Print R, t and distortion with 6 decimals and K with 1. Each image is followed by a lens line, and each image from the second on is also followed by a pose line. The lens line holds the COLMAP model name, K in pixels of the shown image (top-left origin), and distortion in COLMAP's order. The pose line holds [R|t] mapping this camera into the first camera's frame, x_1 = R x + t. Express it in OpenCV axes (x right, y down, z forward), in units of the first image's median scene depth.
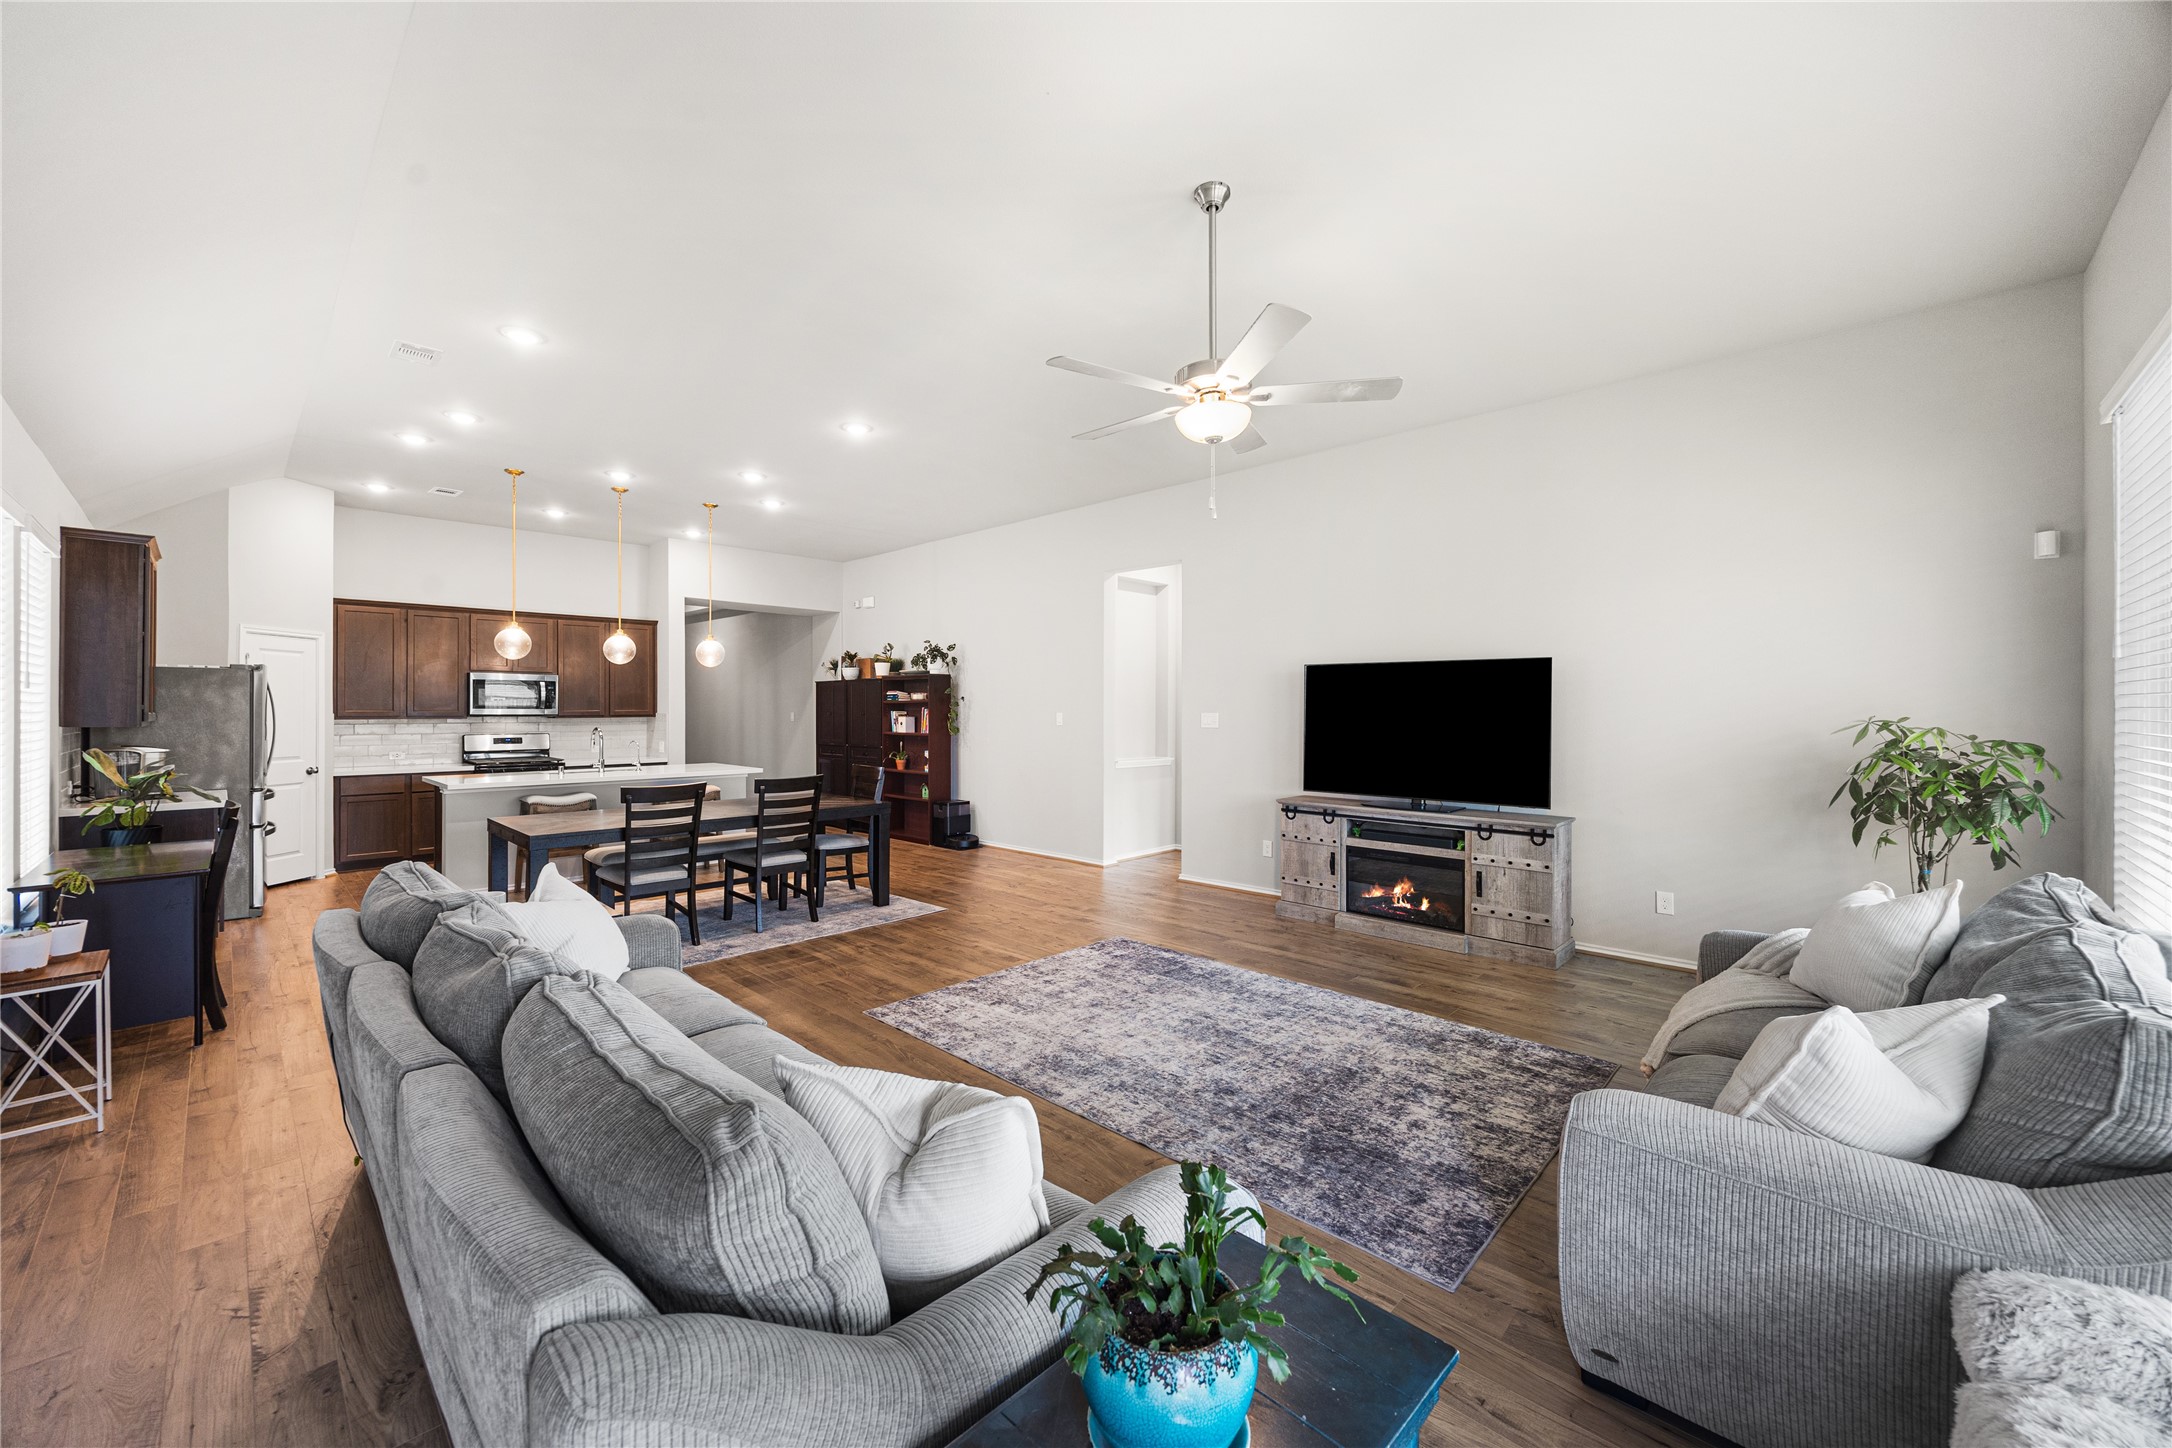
lens RADIAL K [[865.5, 0, 1059.7], [0, 865.5, 703.9], [0, 0, 1]] dist [-0.001698, -0.000041]
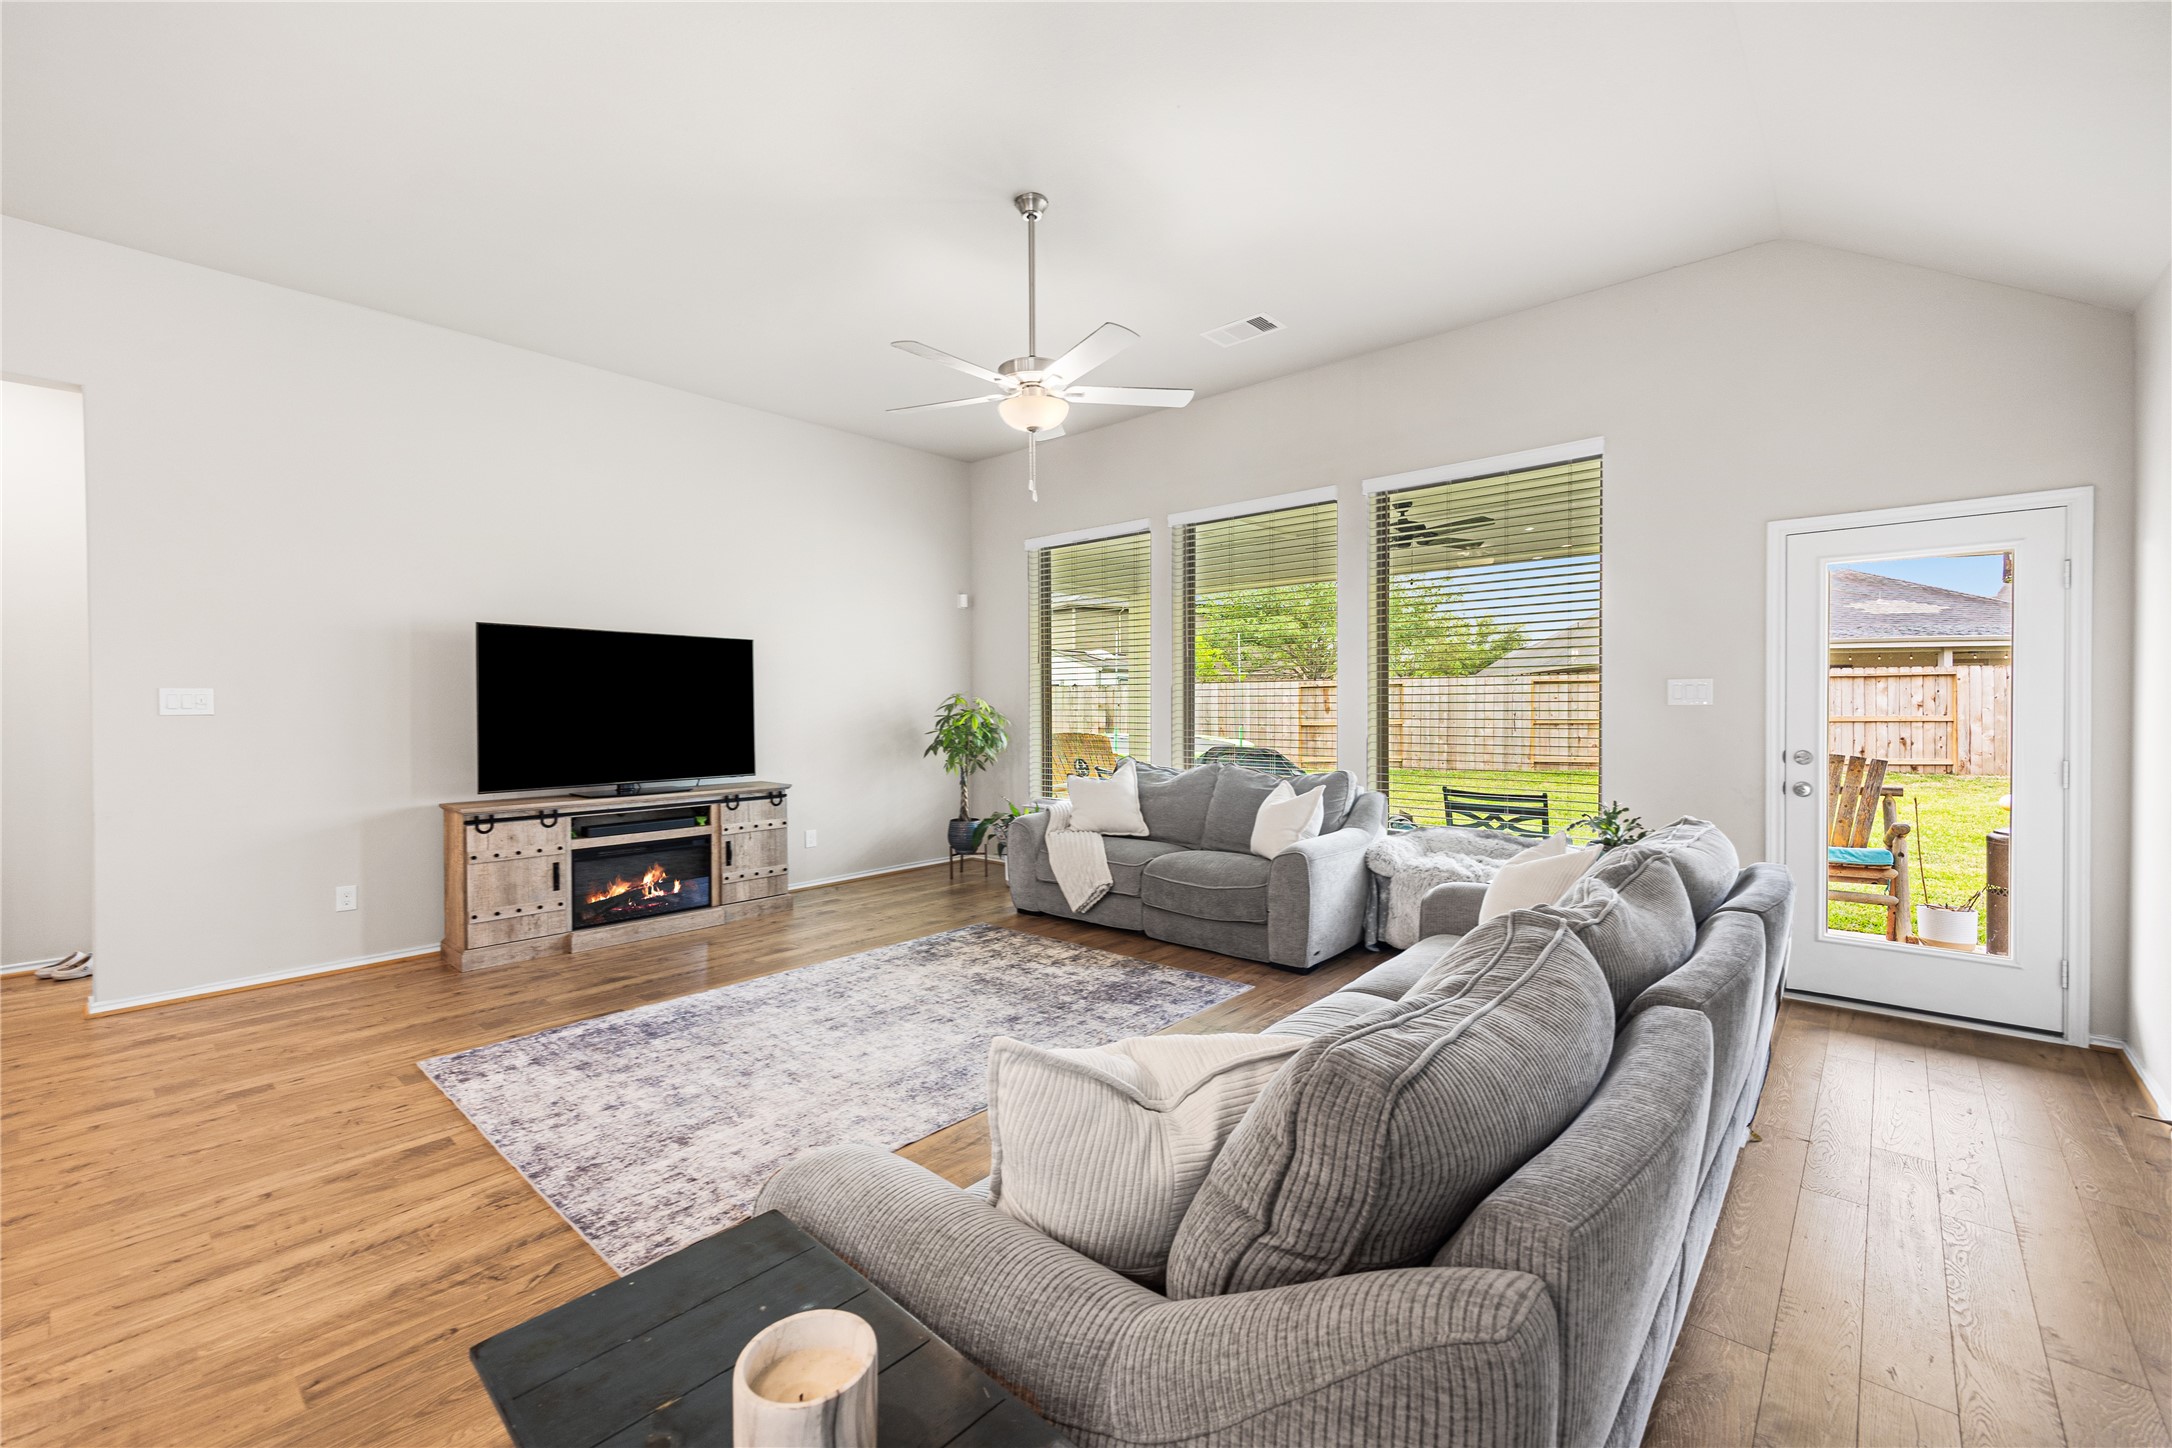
lens RADIAL K [[873.8, 0, 1120.5], [0, 873.8, 717.7], [0, 0, 1]] dist [0.009772, -0.000282]
pose [[-0.080963, -0.015640, 0.996594, -0.689691], [0.003388, 0.999867, 0.015966, 0.035742], [-0.996711, 0.004669, -0.080899, 0.715797]]
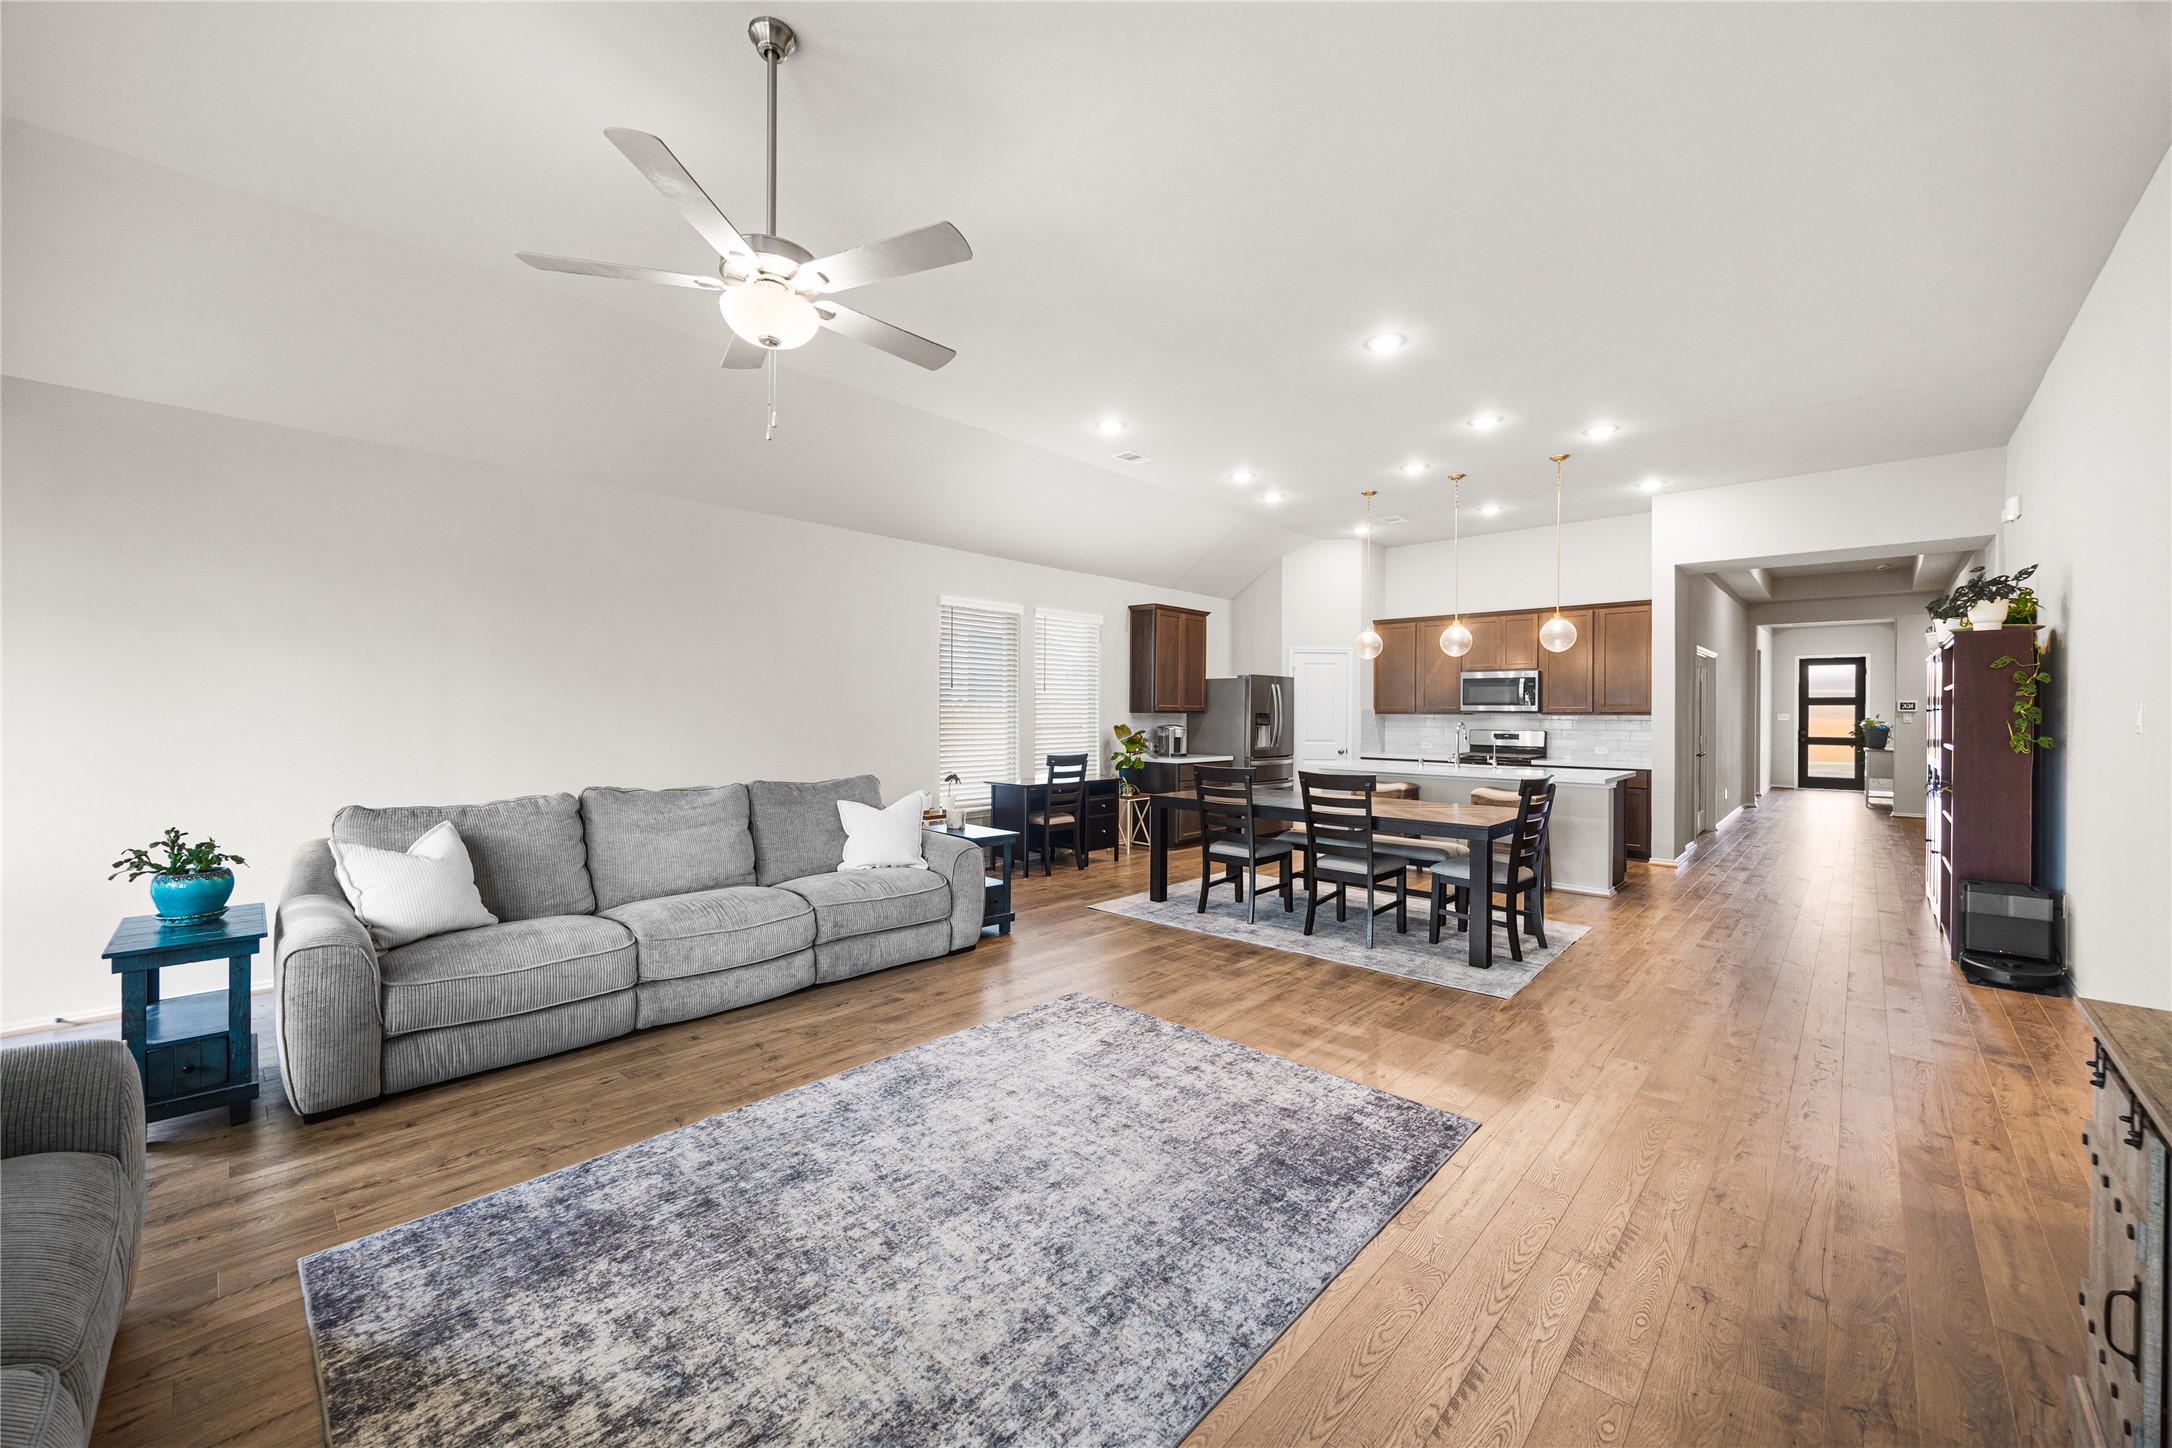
lens RADIAL K [[829.0, 0, 1079.0], [0, 829.0, 717.3], [0, 0, 1]] dist [-0.001284, -0.000217]
pose [[0.003476, 0.005821, -0.999977, 0.695772], [-0.000143, 0.999983, 0.005820, 0.027866], [0.999994, 0.000123, 0.003476, 0.939613]]
